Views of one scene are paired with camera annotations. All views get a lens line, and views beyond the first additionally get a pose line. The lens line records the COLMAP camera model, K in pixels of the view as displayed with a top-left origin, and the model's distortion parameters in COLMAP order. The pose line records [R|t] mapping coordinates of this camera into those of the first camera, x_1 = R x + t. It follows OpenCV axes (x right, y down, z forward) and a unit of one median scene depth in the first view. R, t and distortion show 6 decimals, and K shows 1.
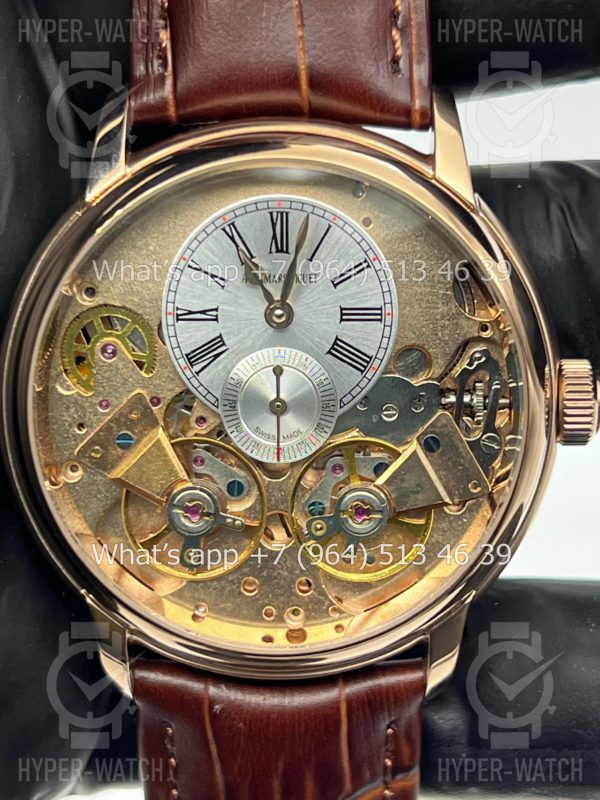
lens RADIAL K [[1818.0, 0, 282.6], [0, 1818.0, 404.1], [0, 0, 1]] dist [0.239484, 0.000000]
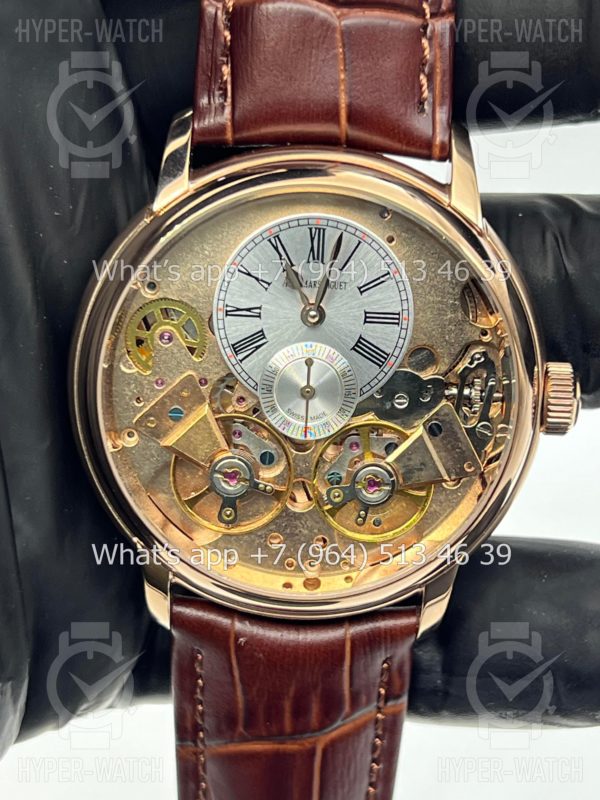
lens RADIAL K [[1818.0, 0, 291.4], [0, 1818.0, 404.0], [0, 0, 1]] dist [0.239484, 0.000000]
pose [[0.998514, 0.047798, 0.026193, -0.043214], [-0.049170, 0.997301, 0.054529, -0.054443], [-0.023516, -0.055736, 0.998169, -0.178326]]
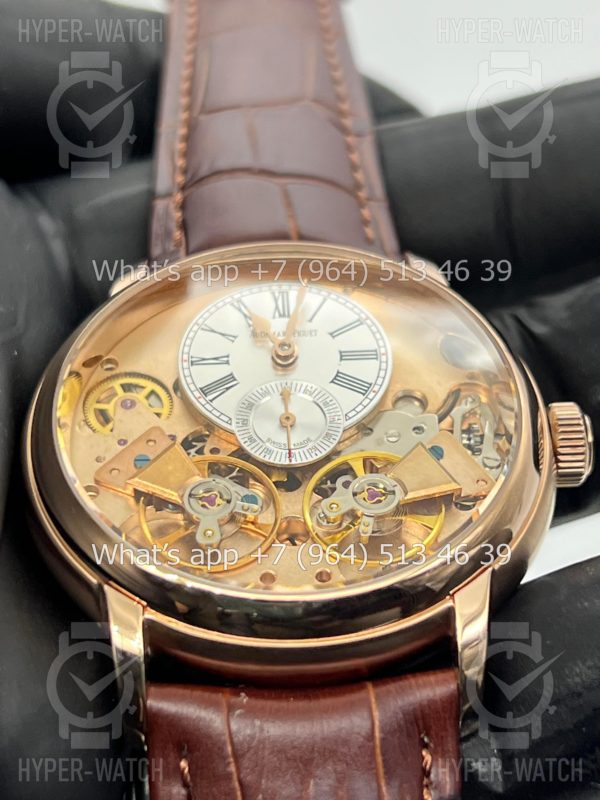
lens RADIAL K [[1818.0, 0, 296.3], [0, 1818.0, 399.8], [0, 0, 1]] dist [0.239484, 0.000000]
pose [[0.998613, -0.037232, 0.037238, -0.036135], [0.052634, 0.684297, -0.727301, 0.758694], [0.001597, 0.728252, 0.685308, 0.260408]]
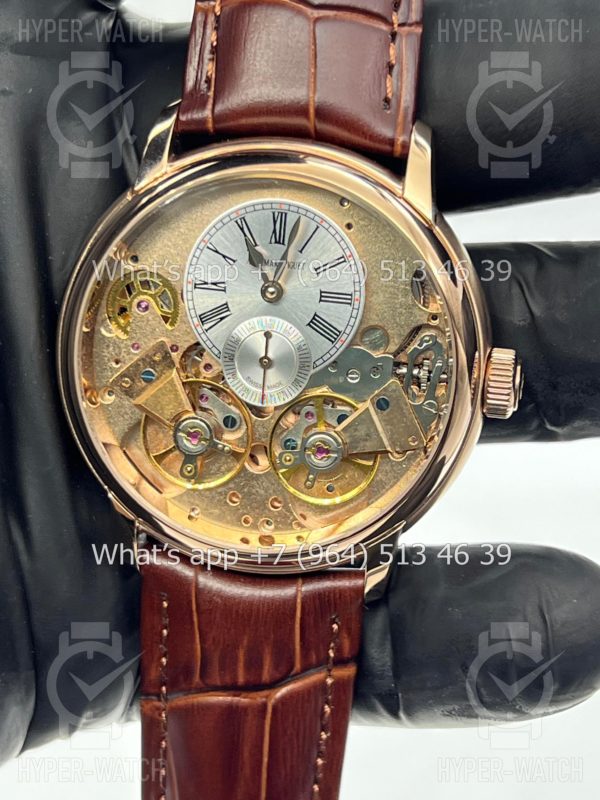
lens RADIAL K [[1818.0, 0, 304.4], [0, 1818.0, 397.9], [0, 0, 1]] dist [0.239484, 0.000000]
pose [[0.987867, 0.106271, -0.113251, 0.171724], [-0.102480, 0.993978, 0.038799, -0.026294], [0.116692, -0.026723, 0.992809, -0.274667]]
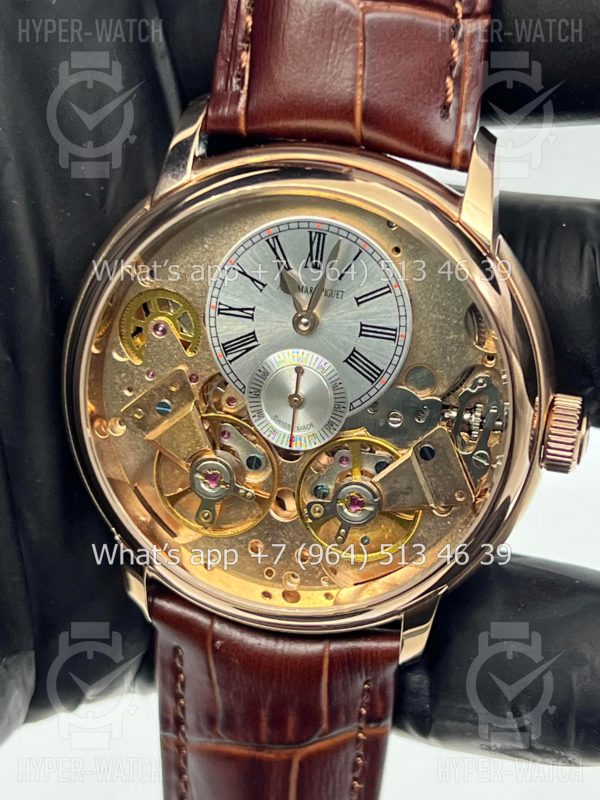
lens RADIAL K [[1818.0, 0, 305.2], [0, 1818.0, 396.8], [0, 0, 1]] dist [0.239484, 0.000000]
pose [[0.978298, 0.152278, -0.140513, 0.160734], [-0.135758, 0.983383, 0.120530, -0.137422], [0.156532, -0.098838, 0.982715, -0.112702]]
